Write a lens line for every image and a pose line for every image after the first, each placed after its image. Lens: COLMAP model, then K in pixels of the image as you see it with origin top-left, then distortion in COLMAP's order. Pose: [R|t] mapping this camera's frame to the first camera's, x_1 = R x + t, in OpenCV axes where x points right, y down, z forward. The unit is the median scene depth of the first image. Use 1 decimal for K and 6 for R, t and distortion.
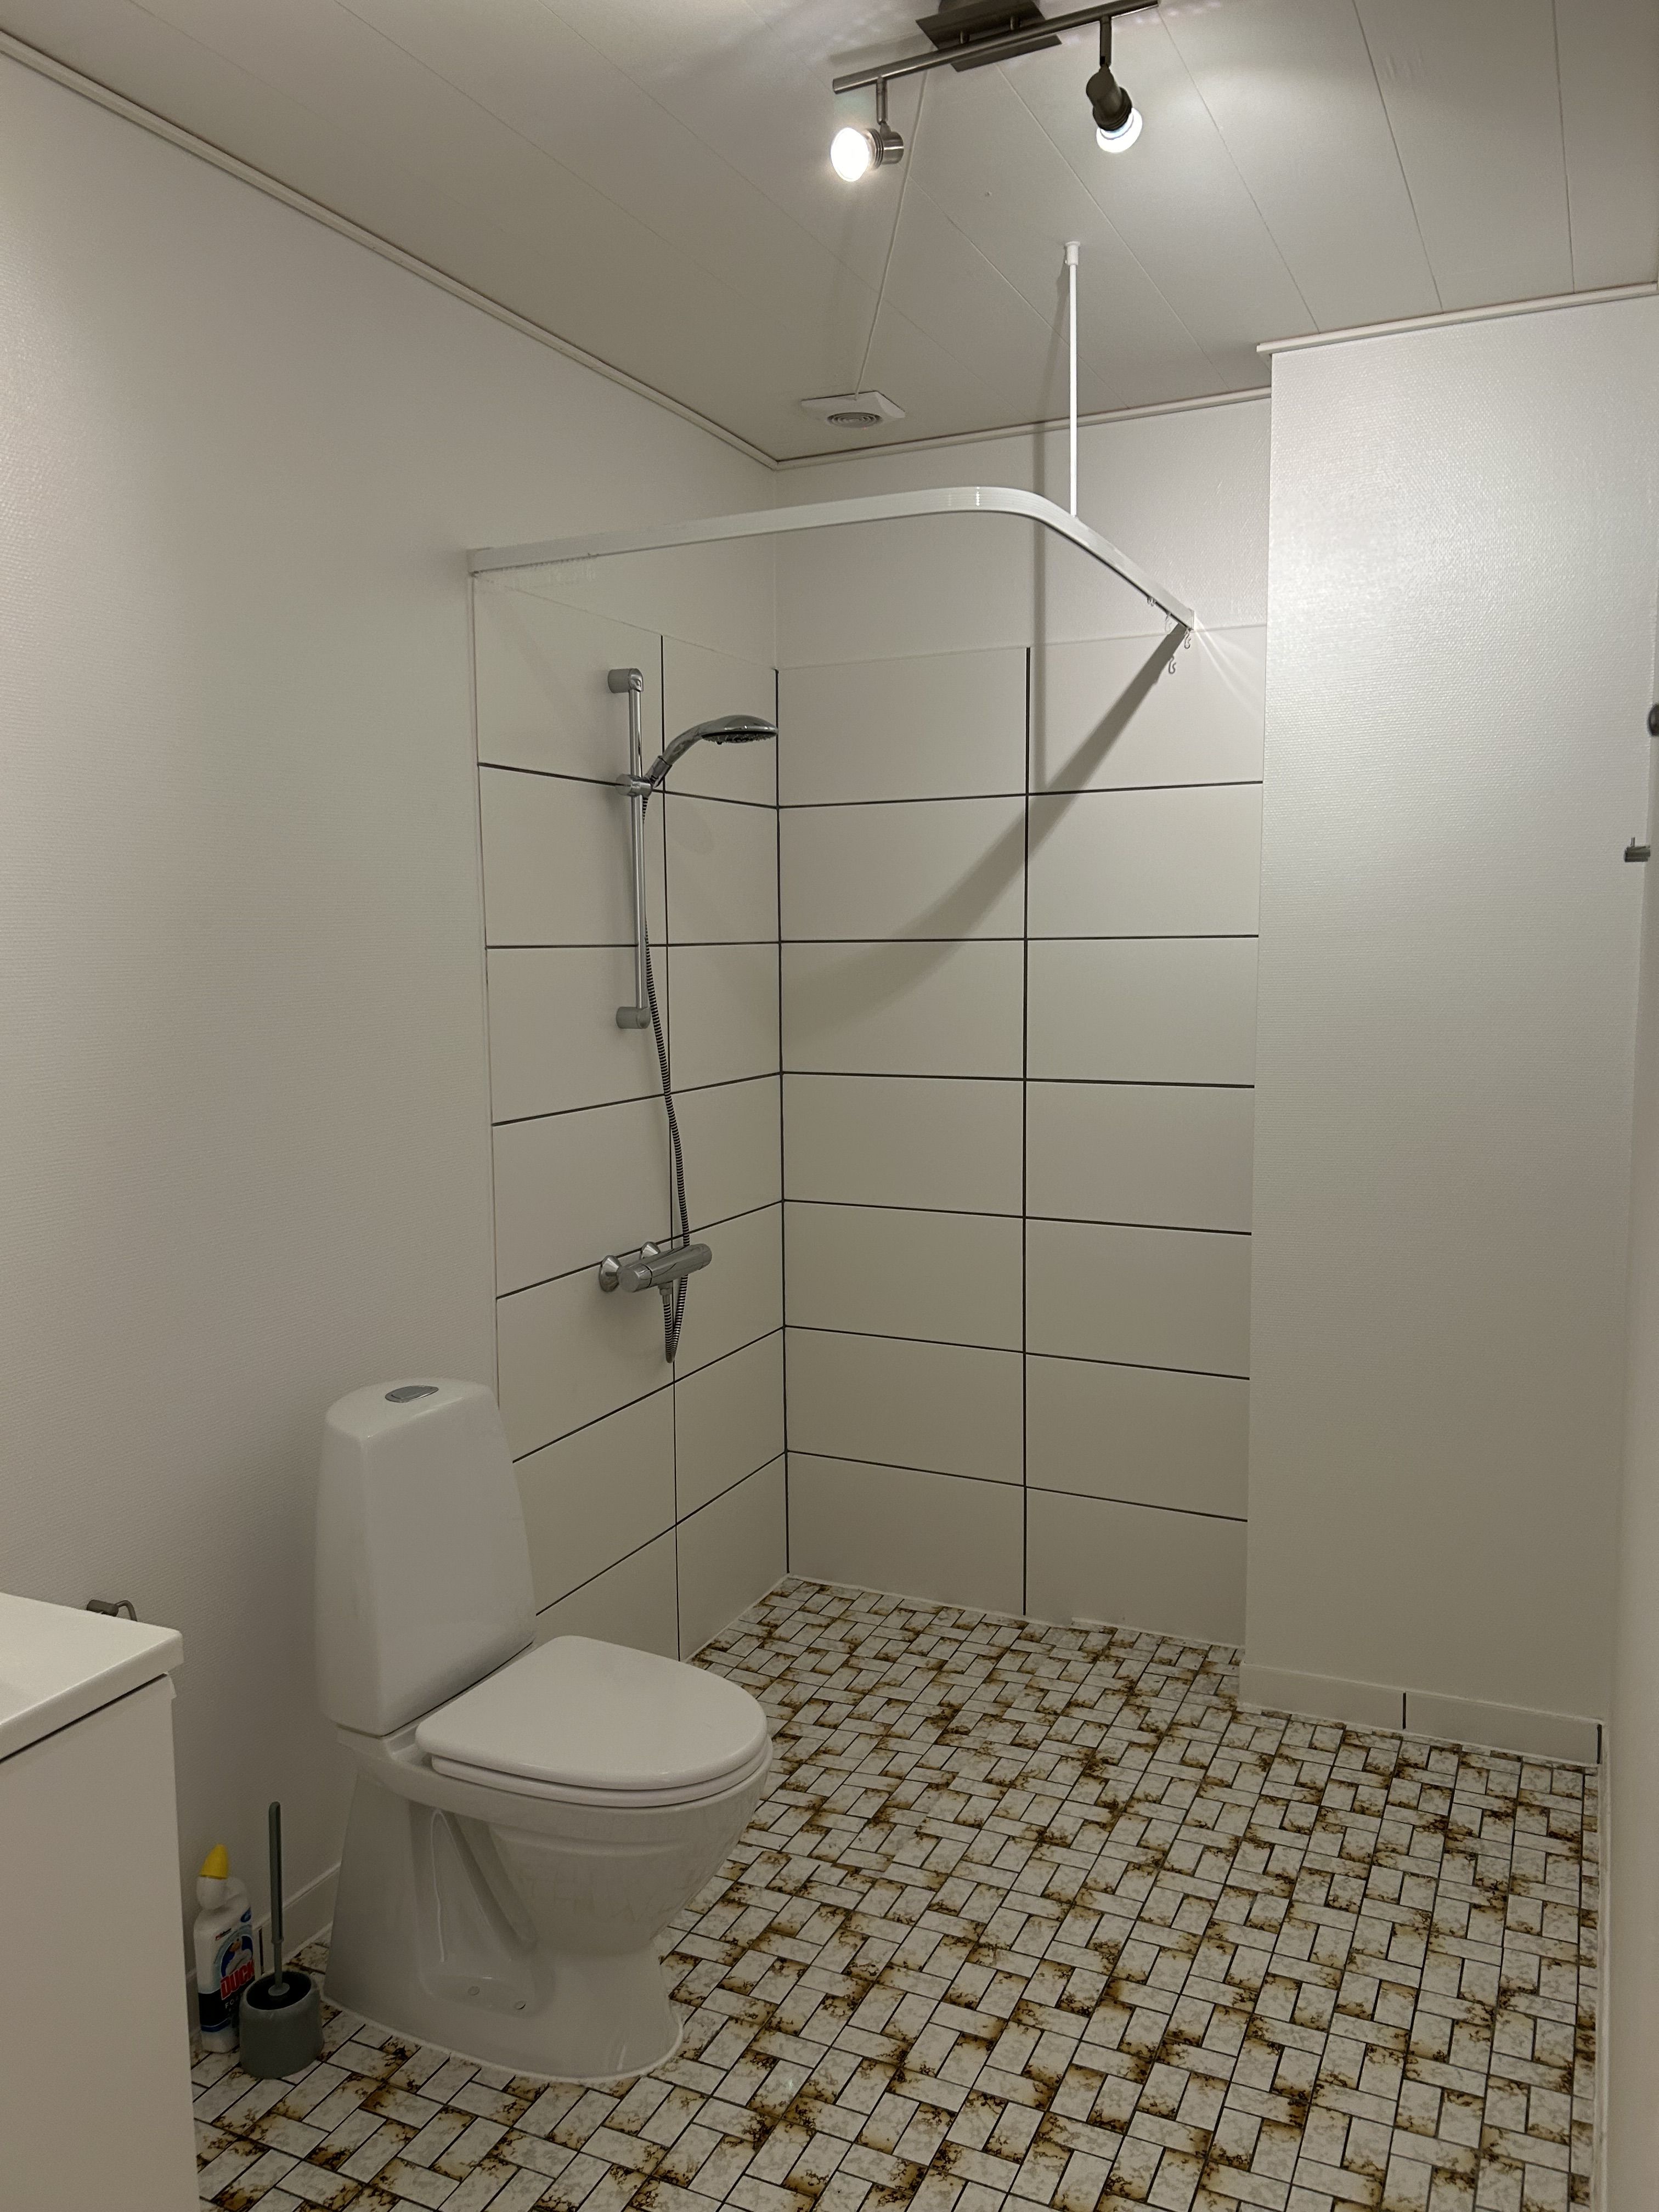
lens RADIAL K [[1667.0, 0, 830.0], [0, 1667.0, 1095.0], [0, 0, 1]] dist [0.008397, -0.013360]
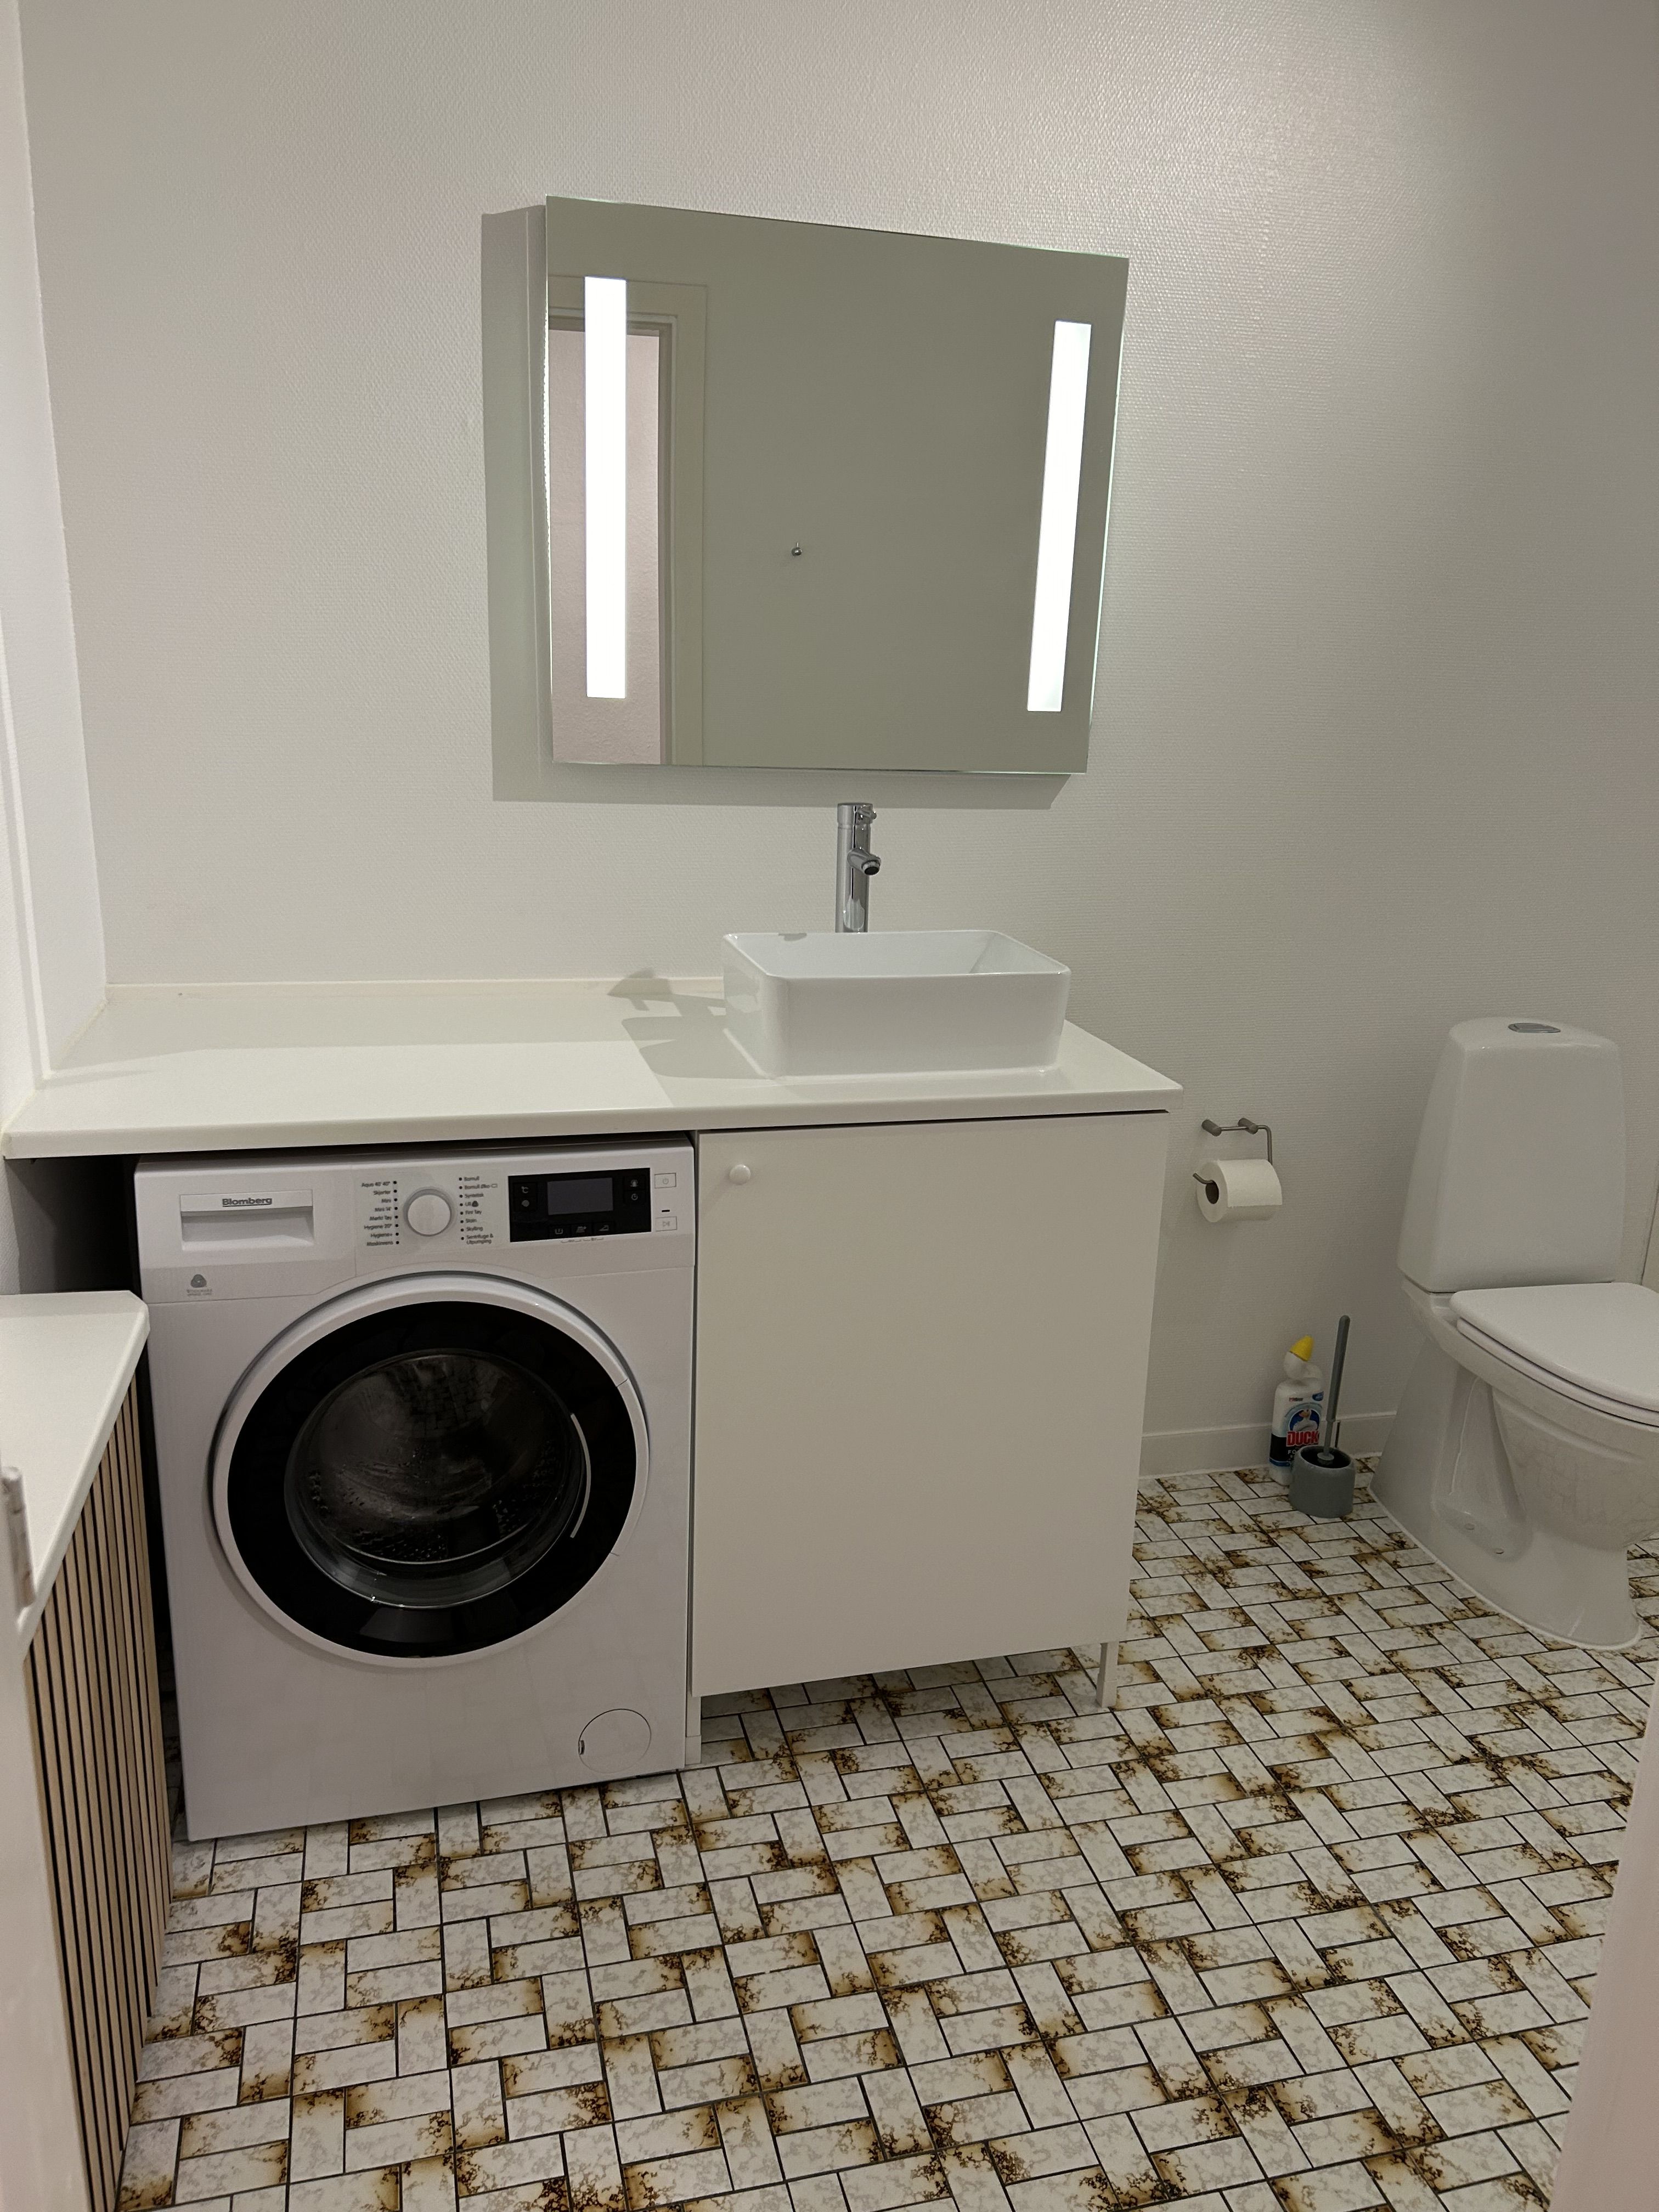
lens RADIAL K [[1667.0, 0, 830.8], [0, 1667.0, 1110.3], [0, 0, 1]] dist [0.008397, -0.013360]
pose [[0.636474, 0.243695, -0.731788, 0.307325], [-0.113359, 0.968027, 0.223771, 0.035570], [0.762923, -0.059470, 0.643749, -0.101277]]
